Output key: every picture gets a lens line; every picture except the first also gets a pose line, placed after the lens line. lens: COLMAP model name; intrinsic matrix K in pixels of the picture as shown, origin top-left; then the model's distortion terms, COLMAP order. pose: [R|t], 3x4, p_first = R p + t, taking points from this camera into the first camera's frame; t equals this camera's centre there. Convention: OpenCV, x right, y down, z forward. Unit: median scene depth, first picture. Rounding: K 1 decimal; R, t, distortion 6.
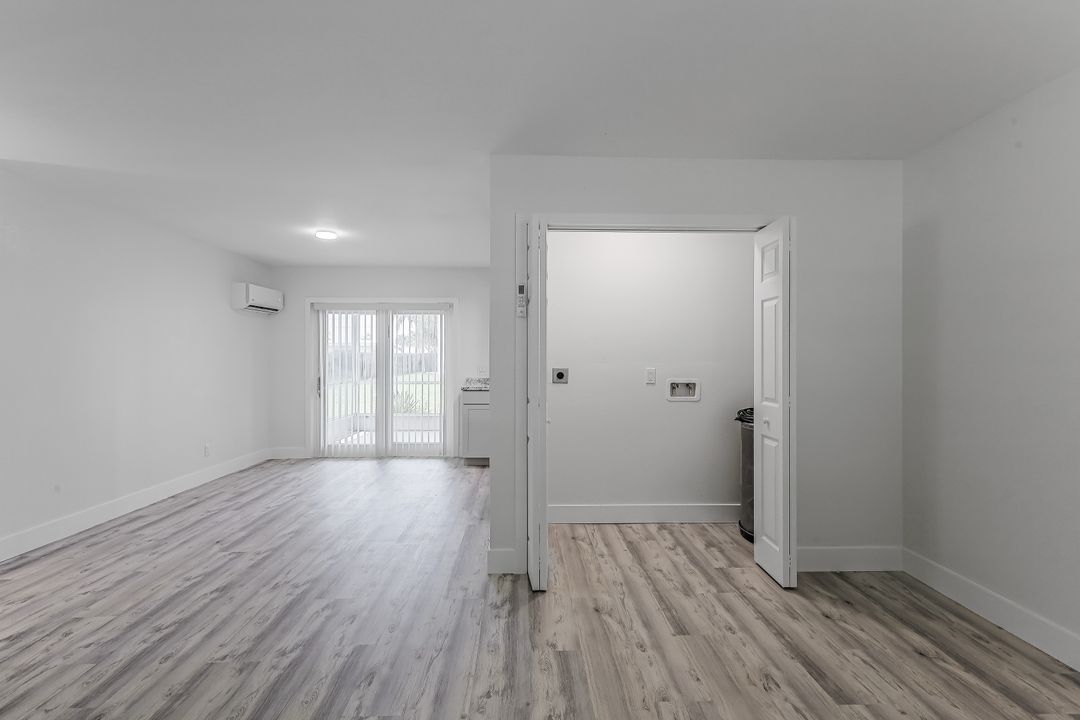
lens RADIAL K [[526.7, 0, 538.0], [0, 526.7, 357.1], [0, 0, 1]] dist [0.006435, -0.002463]
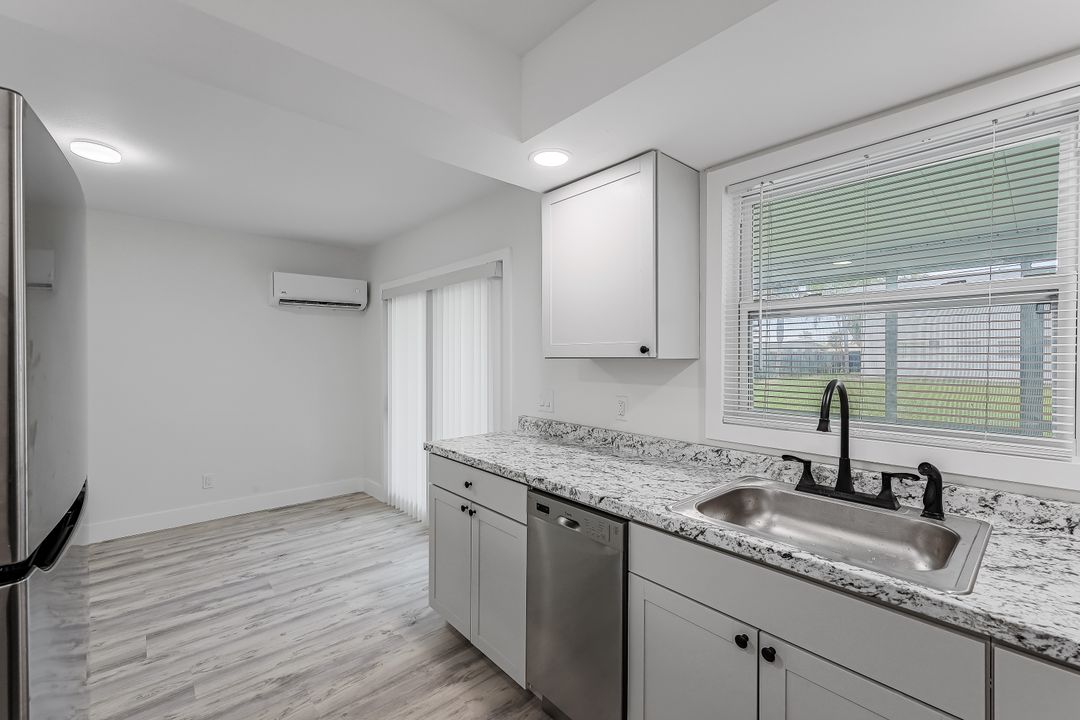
lens RADIAL K [[439.7, 0, 543.3], [0, 439.7, 358.5], [0, 0, 1]] dist [-0.001157, 0.000279]
pose [[0.651269, 0.006408, -0.758820, 0.334775], [-0.001734, 0.999974, 0.006956, -0.027001], [0.758845, -0.003214, 0.651263, 1.452508]]
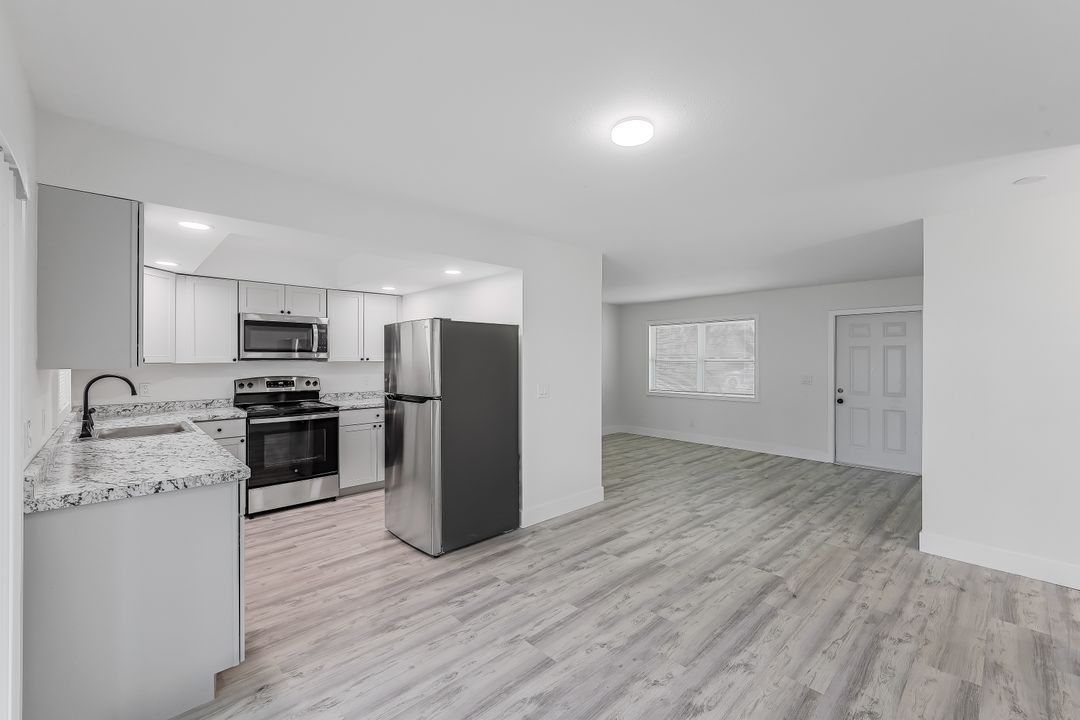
lens RADIAL K [[439.7, 0, 540.9], [0, 439.7, 356.7], [0, 0, 1]] dist [-0.001157, 0.000279]
pose [[-0.666793, 0.005544, 0.745222, -0.885841], [-0.001833, 0.999957, -0.009079, -0.033196], [-0.745241, -0.007420, -0.666754, 1.827008]]
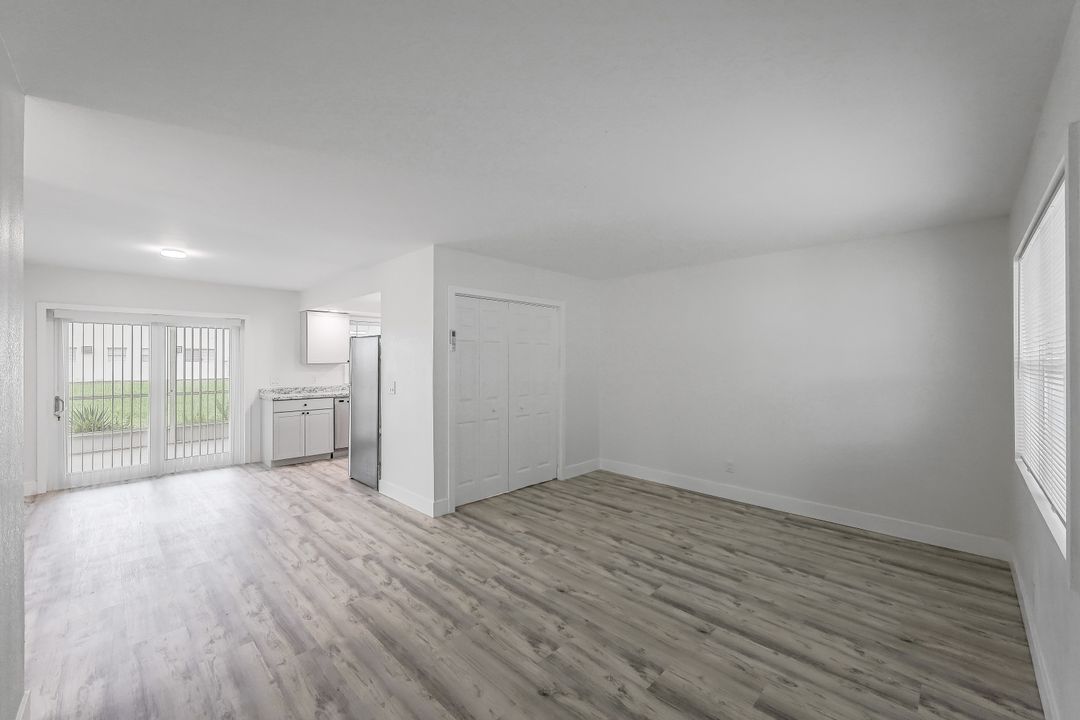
lens RADIAL K [[439.7, 0, 547.8], [0, 439.7, 353.1], [0, 0, 1]] dist [-0.001157, 0.000279]
pose [[0.713419, 0.009469, 0.700674, -0.663020], [-0.002266, 0.999935, -0.011205, -0.049478], [-0.700734, 0.006406, 0.713394, -0.132976]]
